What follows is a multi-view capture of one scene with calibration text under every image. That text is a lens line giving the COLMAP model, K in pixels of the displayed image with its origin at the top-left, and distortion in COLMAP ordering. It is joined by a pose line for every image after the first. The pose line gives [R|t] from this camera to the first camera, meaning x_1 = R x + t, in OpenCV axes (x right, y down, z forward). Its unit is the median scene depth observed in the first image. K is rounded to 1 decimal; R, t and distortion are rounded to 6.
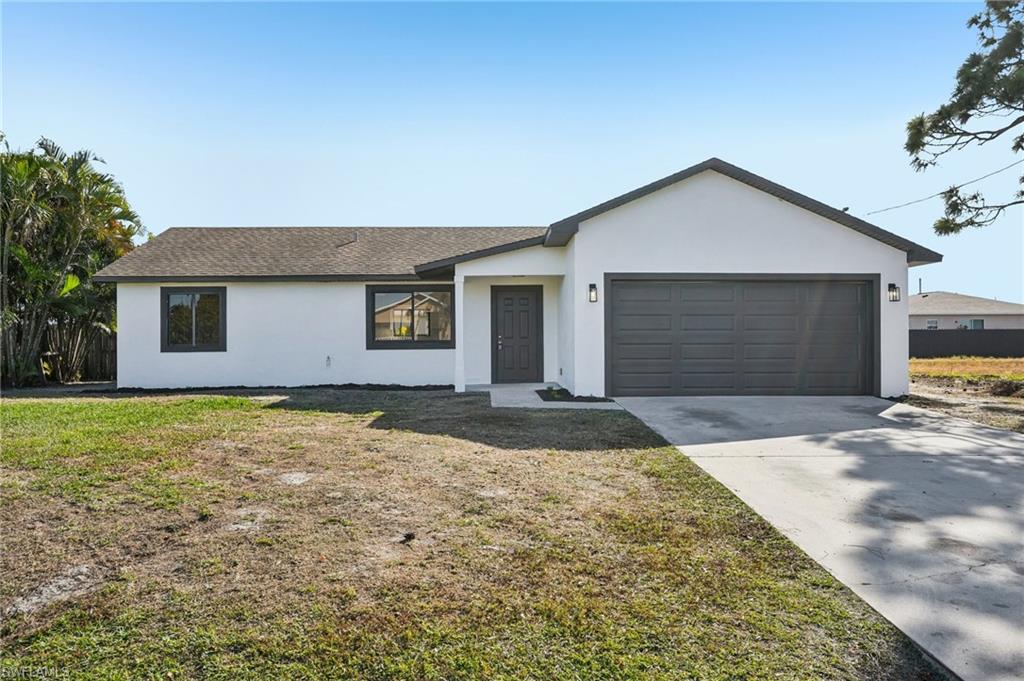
lens RADIAL K [[756.9, 0, 512.0], [0, 756.9, 340.8], [0, 0, 1]] dist [0.007315, 0.002747]
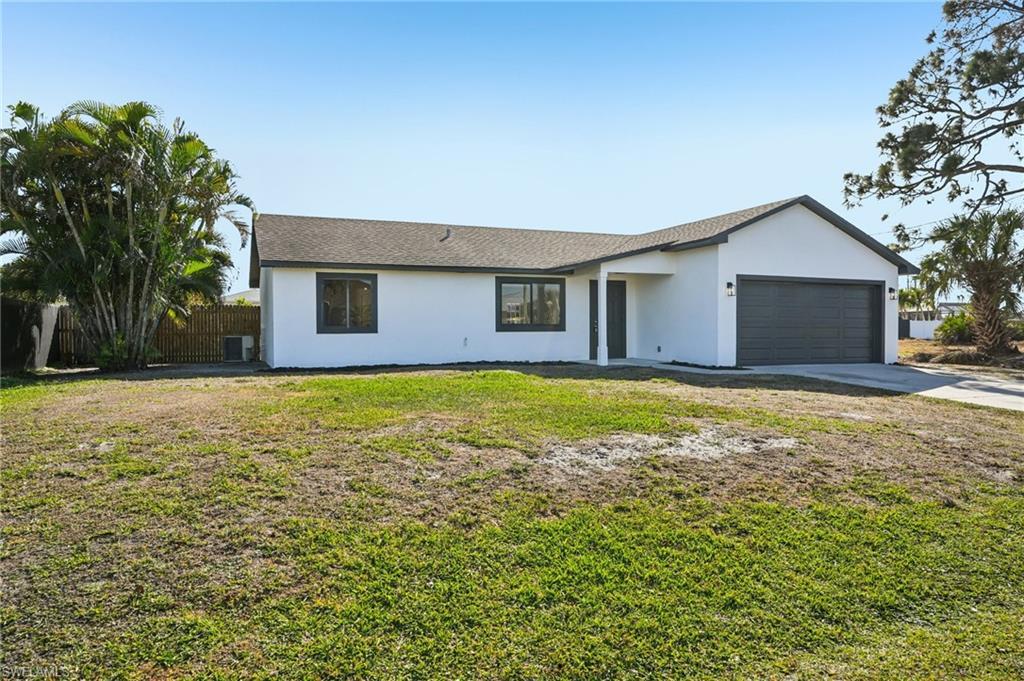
lens RADIAL K [[704.8, 0, 511.4], [0, 704.8, 338.1], [0, 0, 1]] dist [-0.006661, -0.002285]
pose [[0.931016, -0.001610, 0.364975, -0.570134], [-0.004042, 0.999883, 0.014722, 0.005553], [-0.364956, -0.015182, 0.930901, -0.022465]]
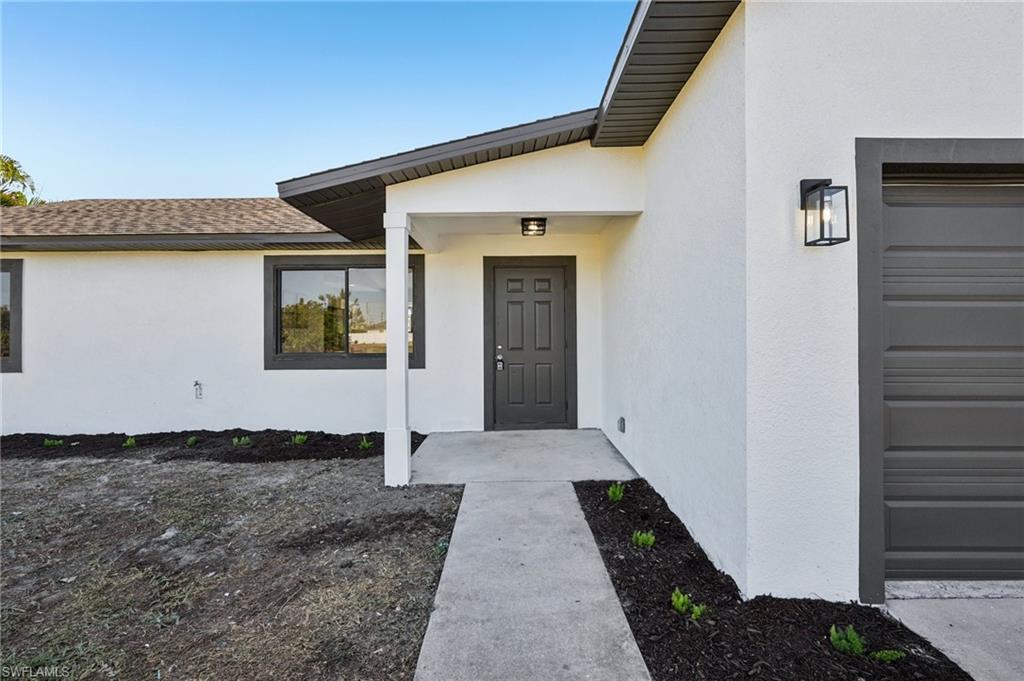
lens RADIAL K [[451.7, 0, 514.5], [0, 451.7, 338.7], [0, 0, 1]] dist [-0.000494, 0.000429]
pose [[0.999776, 0.003666, -0.020867, 0.002306], [-0.003481, 0.999954, 0.008914, -0.015273], [0.020898, -0.008840, 0.999743, 0.667501]]
